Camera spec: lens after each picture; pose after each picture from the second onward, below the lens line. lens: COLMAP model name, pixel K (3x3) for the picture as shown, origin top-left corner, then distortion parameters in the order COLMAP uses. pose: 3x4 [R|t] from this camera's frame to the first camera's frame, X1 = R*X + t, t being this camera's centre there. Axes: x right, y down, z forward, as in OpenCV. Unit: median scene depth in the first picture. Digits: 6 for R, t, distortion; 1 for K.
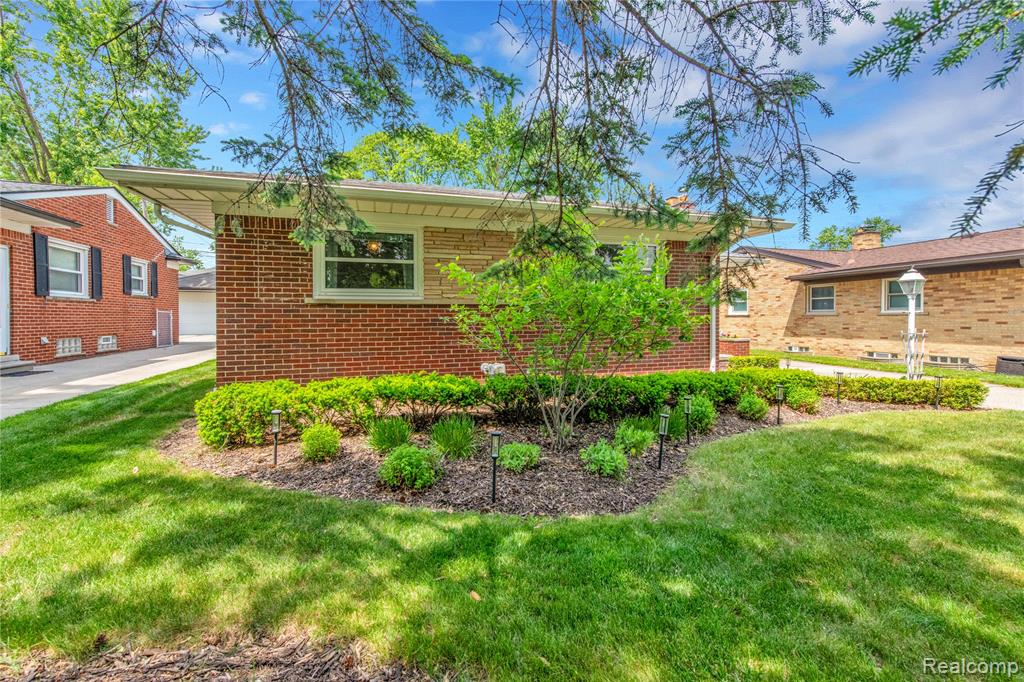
lens RADIAL K [[434.4, 0, 507.5], [0, 434.4, 320.2], [0, 0, 1]] dist [0.007016, -0.000311]
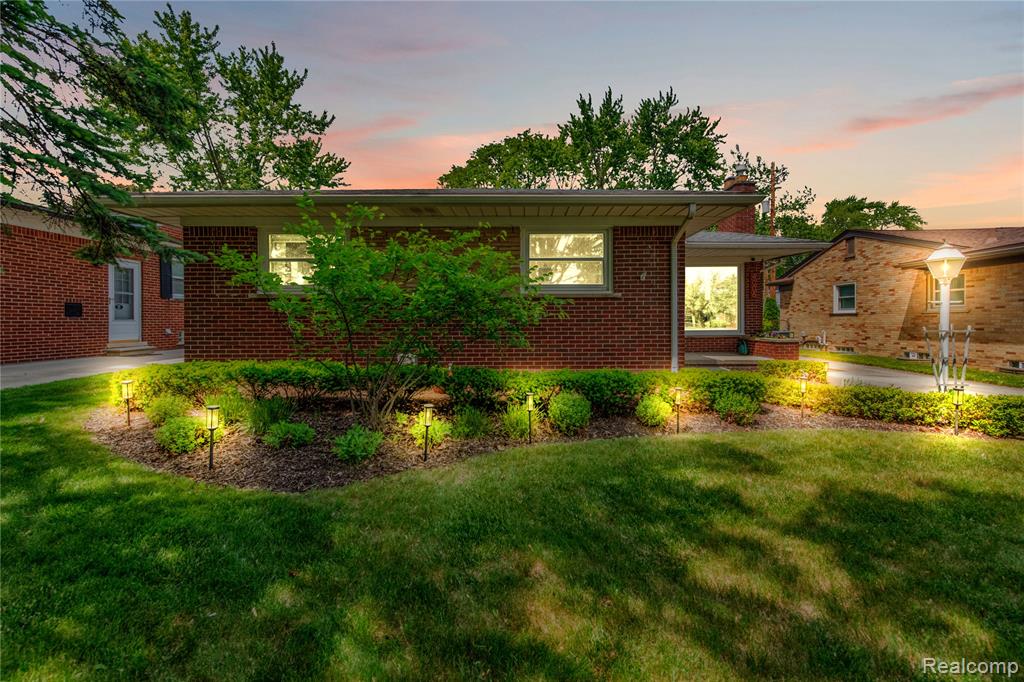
lens RADIAL K [[428.8, 0, 511.9], [0, 428.8, 322.1], [0, 0, 1]] dist [0.006886, -0.000346]
pose [[0.953772, 0.003607, -0.300511, 0.432755], [-0.003878, 0.999992, -0.000305, 0.018312], [0.300507, 0.001457, 0.953778, 0.081025]]
